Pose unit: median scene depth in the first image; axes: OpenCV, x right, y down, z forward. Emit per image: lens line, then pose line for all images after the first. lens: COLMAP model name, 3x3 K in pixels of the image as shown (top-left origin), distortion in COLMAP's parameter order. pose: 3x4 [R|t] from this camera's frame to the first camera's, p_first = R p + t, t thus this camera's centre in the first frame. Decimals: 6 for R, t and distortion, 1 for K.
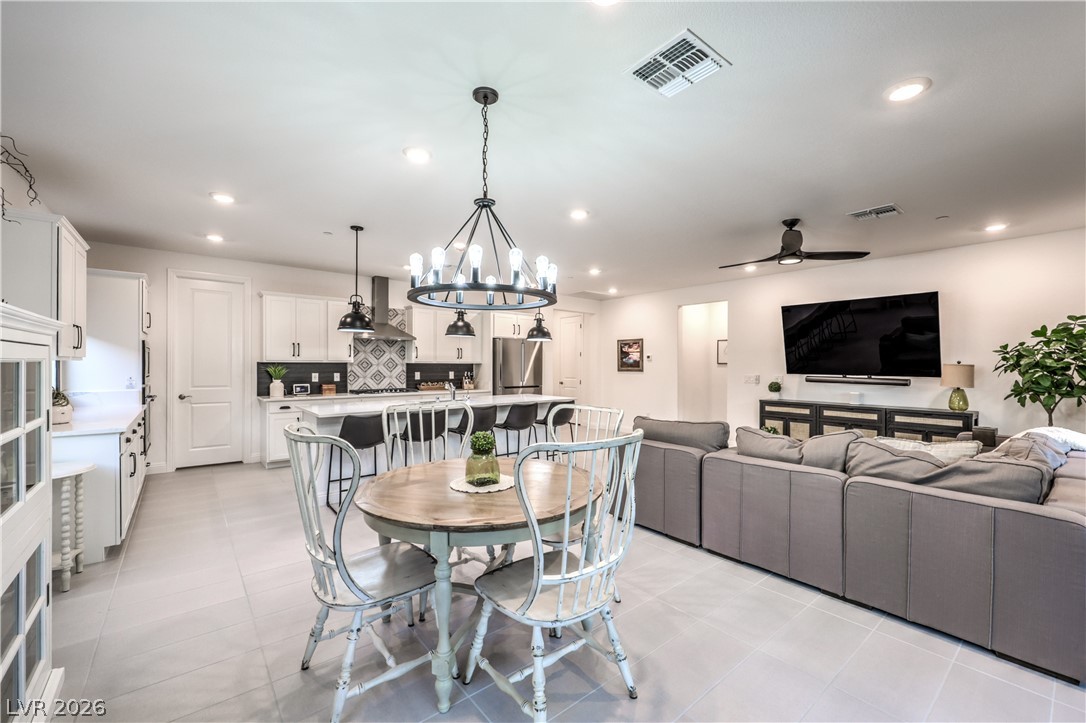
lens RADIAL K [[446.7, 0, 548.1], [0, 446.7, 365.7], [0, 0, 1]] dist [0.007520, -0.000897]
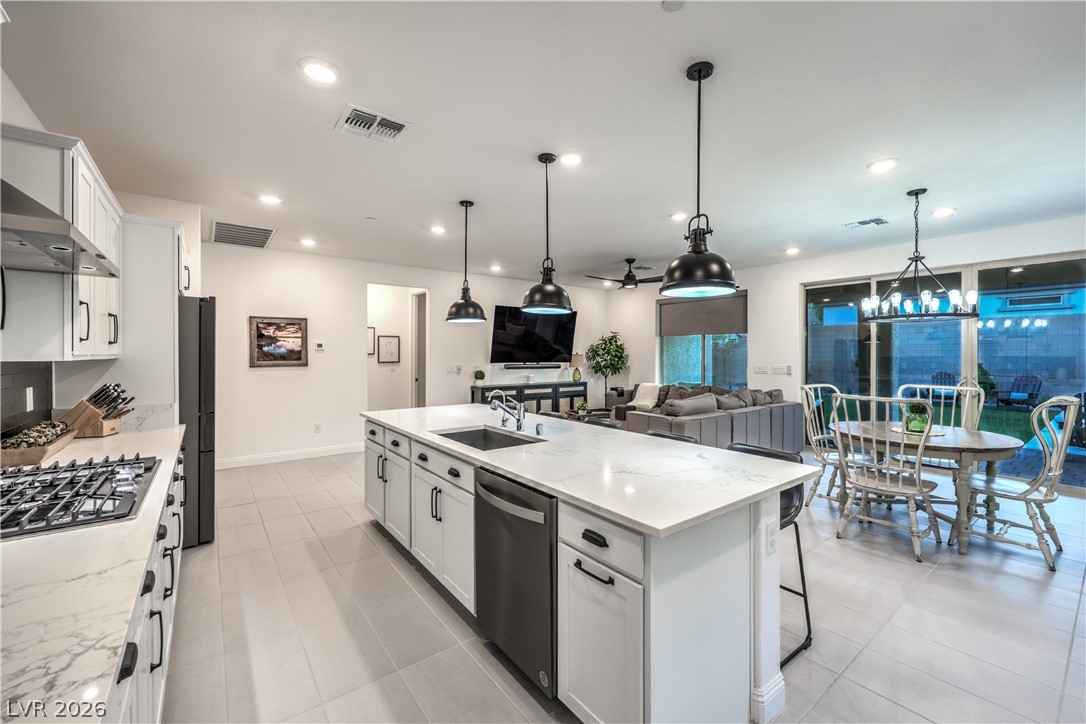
lens RADIAL K [[446.7, 0, 552.1], [0, 446.7, 356.8], [0, 0, 1]] dist [0.007520, -0.000897]
pose [[0.027297, -0.011040, 0.999566, -0.647895], [0.002345, 0.999937, 0.010980, -0.010840], [-0.999625, 0.002044, 0.027321, 0.821059]]
